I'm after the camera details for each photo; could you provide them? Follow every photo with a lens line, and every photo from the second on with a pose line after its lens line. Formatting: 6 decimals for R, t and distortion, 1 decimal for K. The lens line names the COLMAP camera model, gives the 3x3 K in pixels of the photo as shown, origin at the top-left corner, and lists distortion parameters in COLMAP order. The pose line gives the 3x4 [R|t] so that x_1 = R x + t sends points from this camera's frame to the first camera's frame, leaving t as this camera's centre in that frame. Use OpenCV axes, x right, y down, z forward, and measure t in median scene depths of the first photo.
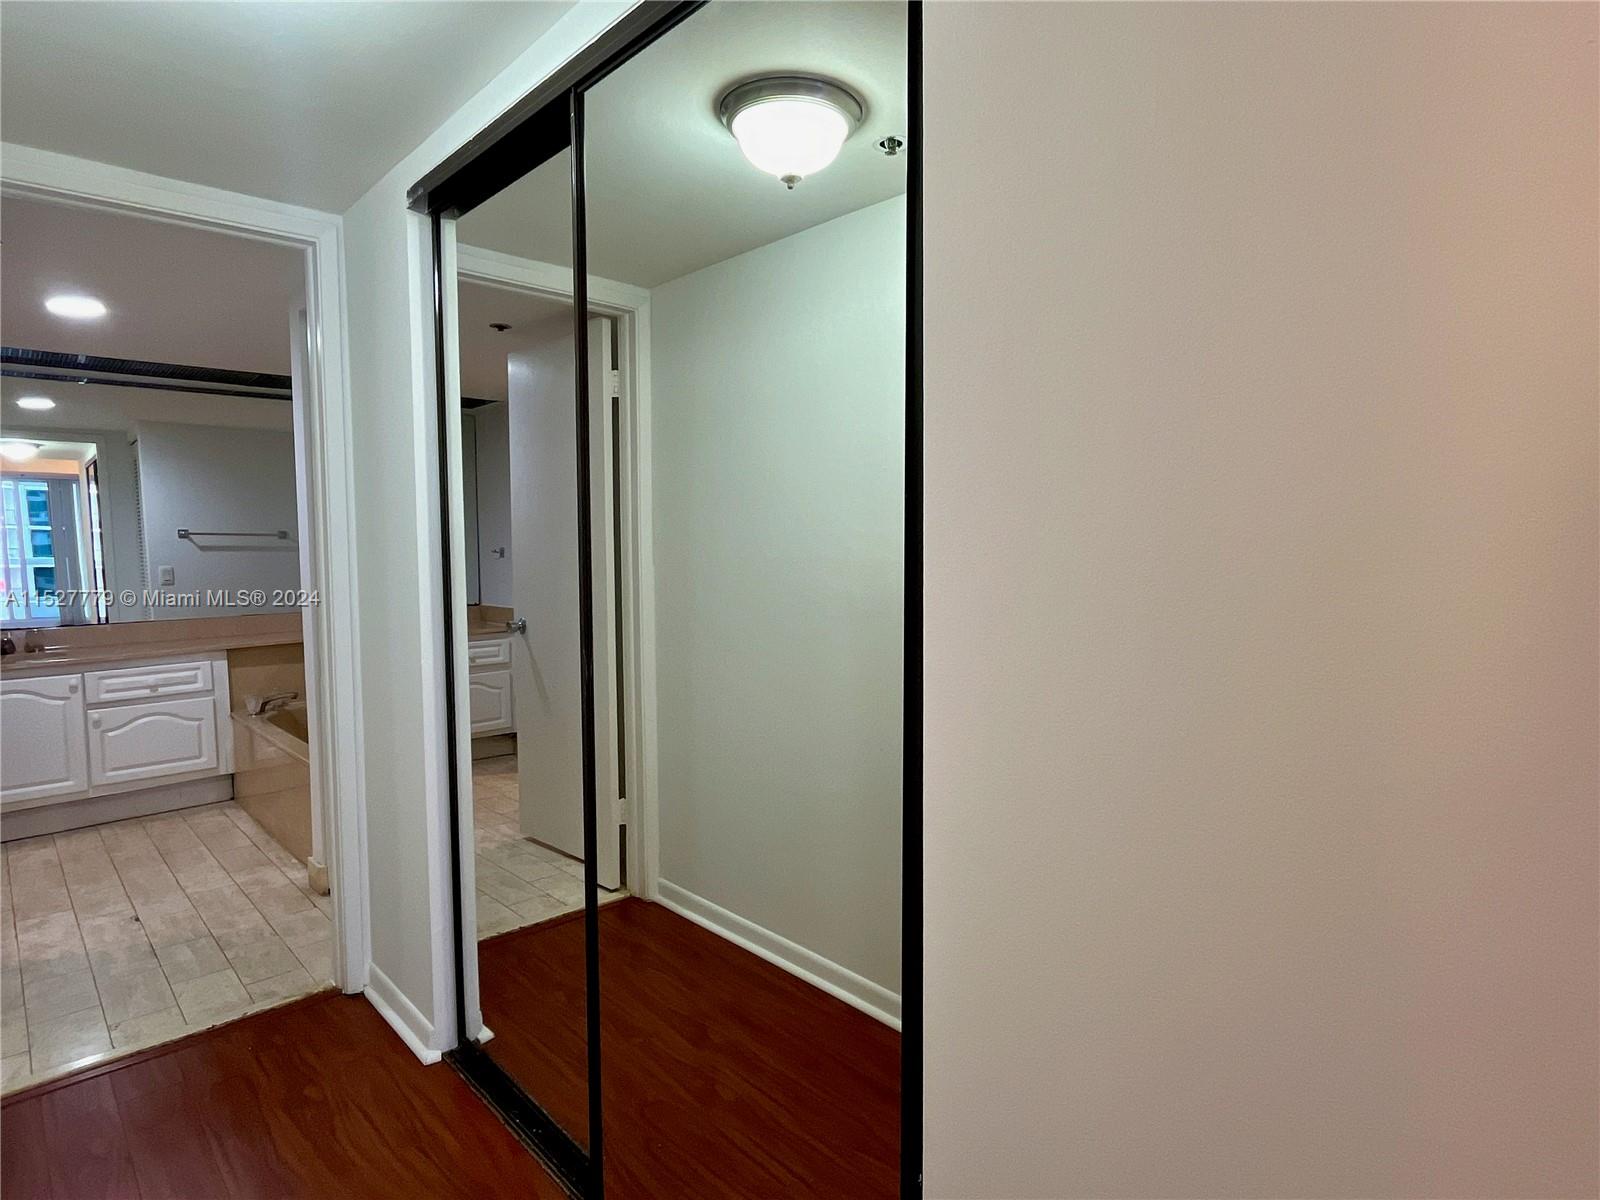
lens RADIAL K [[865.3, 0, 803.5], [0, 865.3, 601.3], [0, 0, 1]] dist [0.003746, 0.000396]
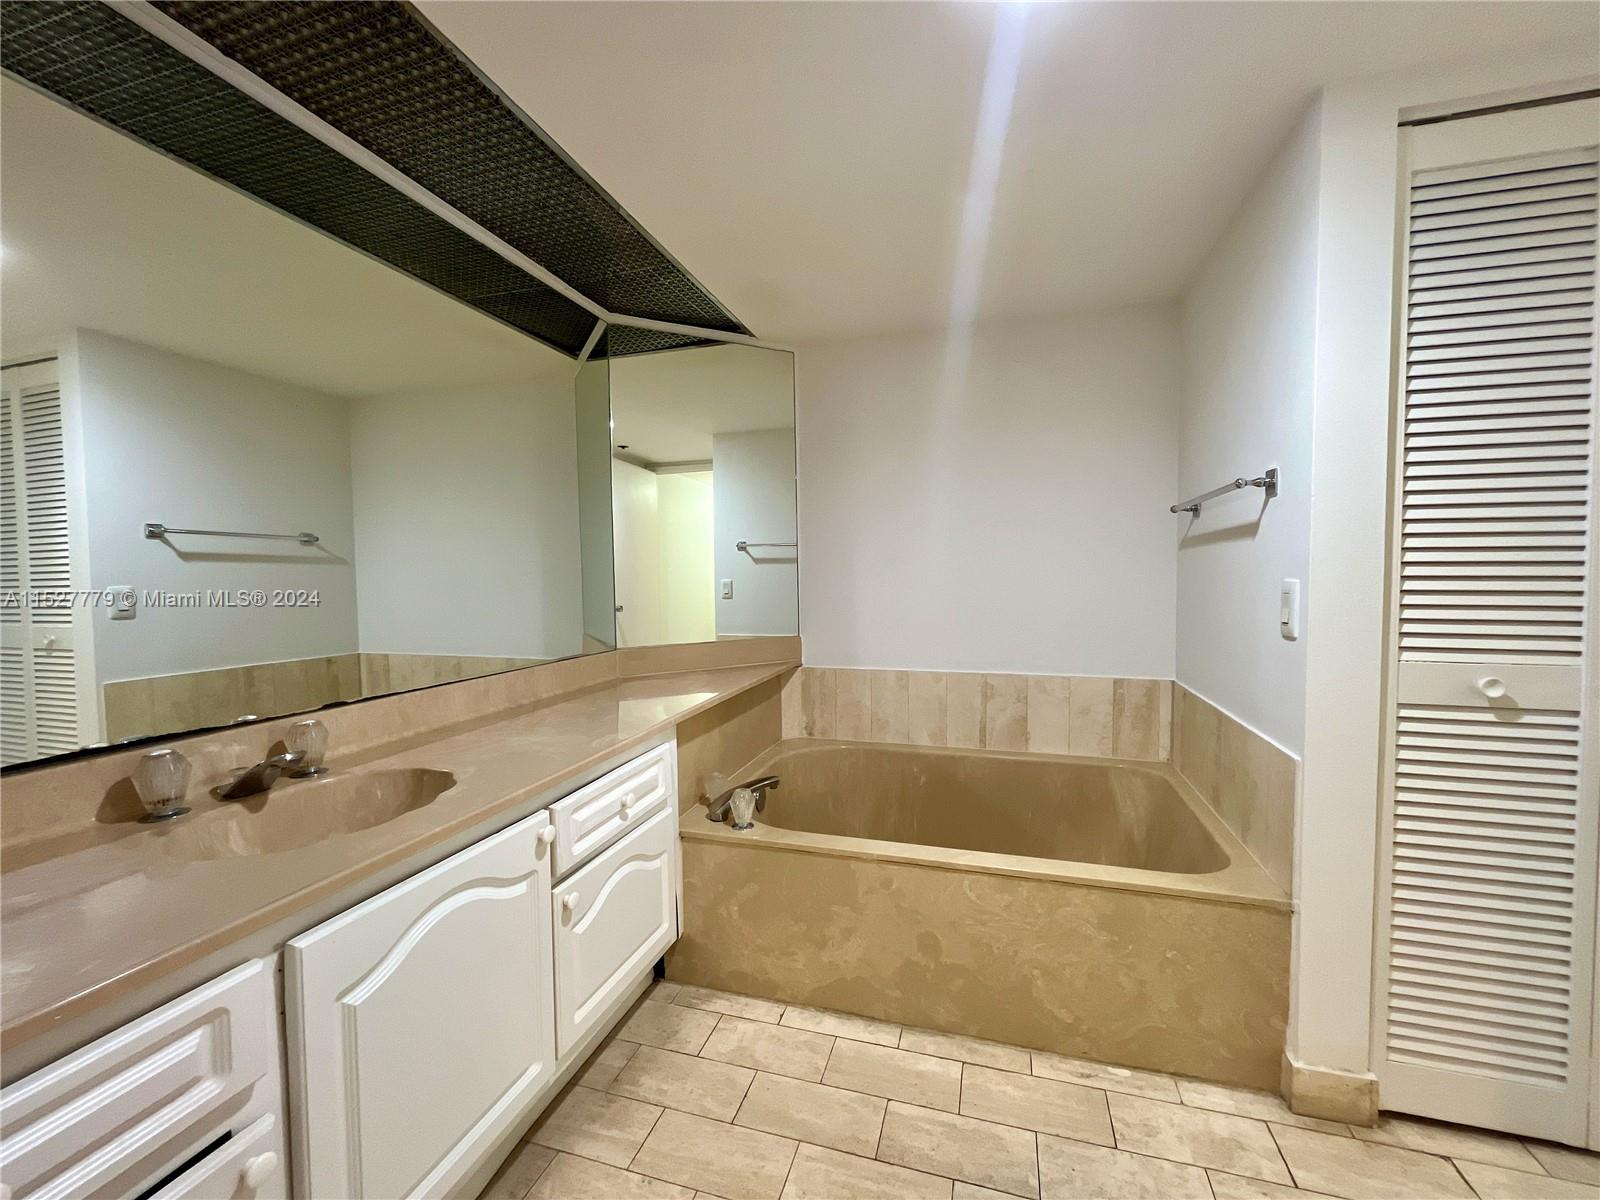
lens RADIAL K [[647.3, 0, 801.8], [0, 647.3, 600.5], [0, 0, 1]] dist [-0.005090, 0.002467]
pose [[0.872453, -0.023655, 0.488126, -0.843021], [0.036306, 0.999205, -0.016468, -0.011529], [-0.487348, 0.032089, 0.872618, 0.623743]]
